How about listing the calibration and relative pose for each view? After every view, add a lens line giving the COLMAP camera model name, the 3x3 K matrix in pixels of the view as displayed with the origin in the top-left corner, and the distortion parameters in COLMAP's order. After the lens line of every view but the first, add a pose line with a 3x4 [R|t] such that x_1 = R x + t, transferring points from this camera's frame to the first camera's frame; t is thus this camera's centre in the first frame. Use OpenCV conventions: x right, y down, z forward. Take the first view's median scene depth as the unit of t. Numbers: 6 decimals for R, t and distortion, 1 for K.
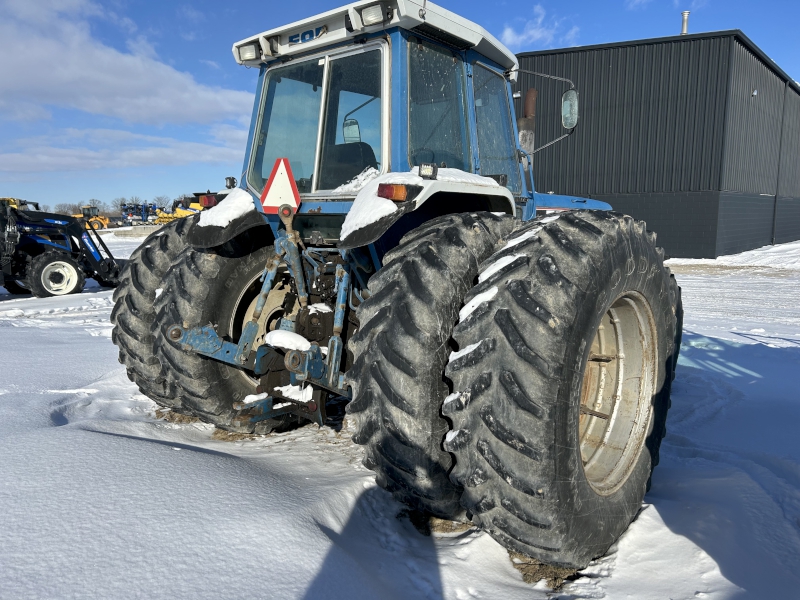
lens RADIAL K [[608.0, 0, 398.3], [0, 608.0, 298.5], [0, 0, 1]] dist [0.039091, -0.016121]
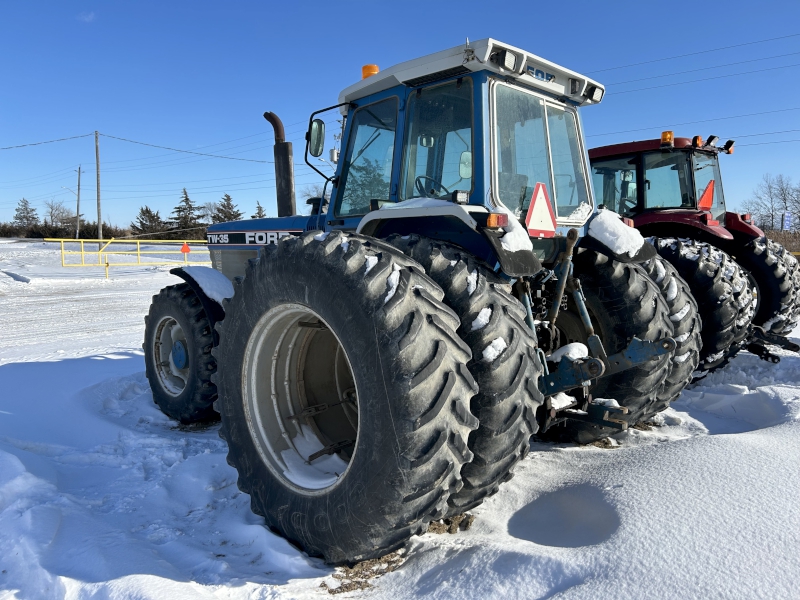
lens RADIAL K [[608.0, 0, 401.9], [0, 608.0, 300.1], [0, 0, 1]] dist [0.039091, -0.016121]
pose [[0.032858, -0.095203, 0.994915, -1.277664], [0.124706, 0.988064, 0.090429, -0.161352], [-0.991650, 0.121101, 0.044338, 1.243219]]
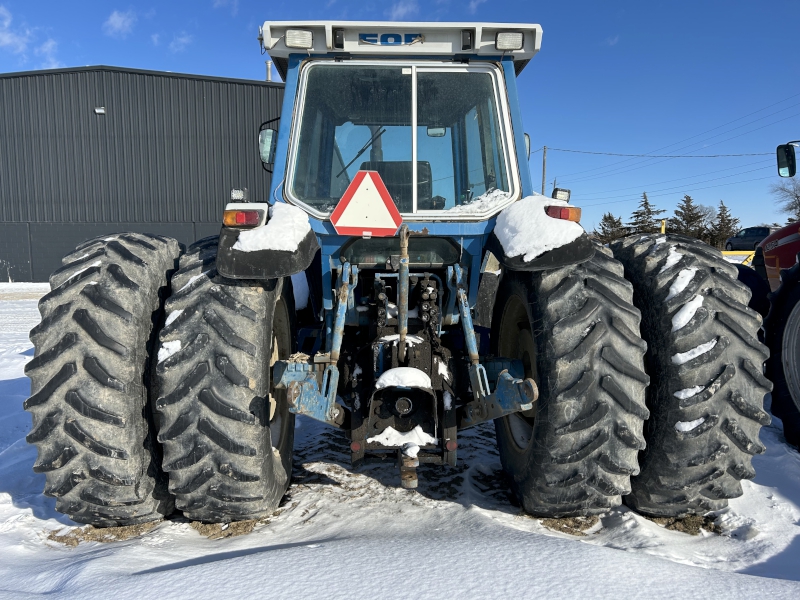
lens RADIAL K [[608.0, 0, 394.8], [0, 608.0, 301.9], [0, 0, 1]] dist [0.039091, -0.016121]
pose [[0.725631, -0.063853, 0.685115, -0.785992], [0.092223, 0.995726, -0.004874, -0.039033], [-0.681876, 0.066720, 0.728418, 0.366070]]
